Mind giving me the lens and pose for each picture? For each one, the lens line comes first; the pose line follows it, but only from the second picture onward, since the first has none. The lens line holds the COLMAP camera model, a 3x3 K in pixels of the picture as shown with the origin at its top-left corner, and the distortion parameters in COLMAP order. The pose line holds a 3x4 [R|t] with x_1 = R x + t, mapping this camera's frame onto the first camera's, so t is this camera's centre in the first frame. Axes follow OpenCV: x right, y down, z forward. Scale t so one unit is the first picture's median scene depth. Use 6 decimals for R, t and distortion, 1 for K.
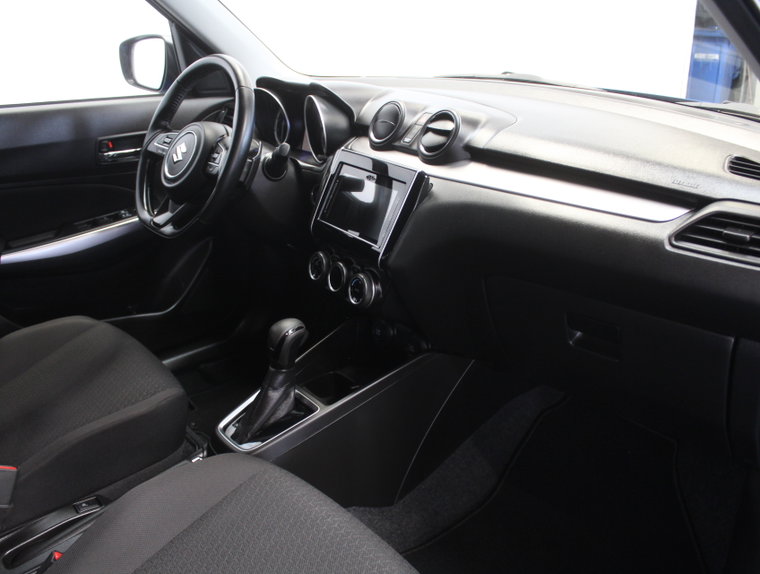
lens RADIAL K [[745.4, 0, 380.0], [0, 745.4, 287.0], [0, 0, 1]] dist [-0.184930, 0.192907]
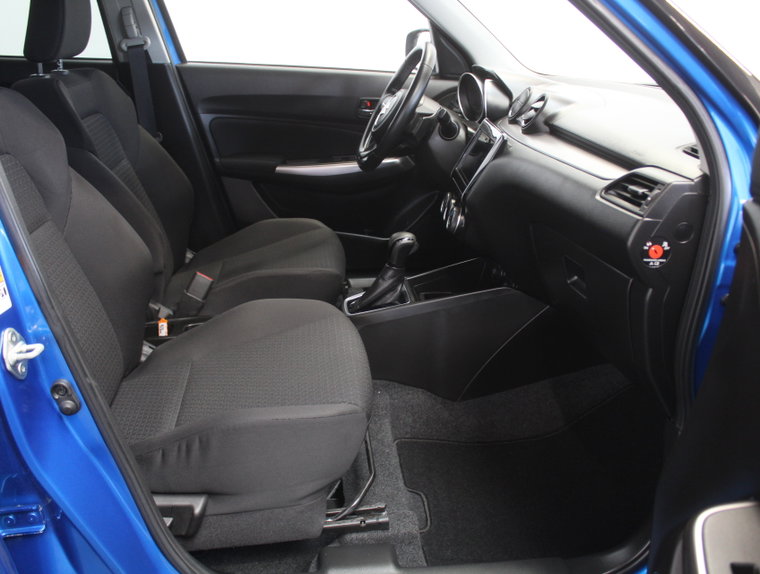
lens RADIAL K [[745.4, 0, 380.0], [0, 745.4, 287.0], [0, 0, 1]] dist [-0.184930, 0.192907]
pose [[0.826587, 0.234413, -0.511668, 0.554614], [-0.252724, 0.966916, 0.034708, 0.105321], [0.502876, 0.100621, 0.858482, -0.180501]]
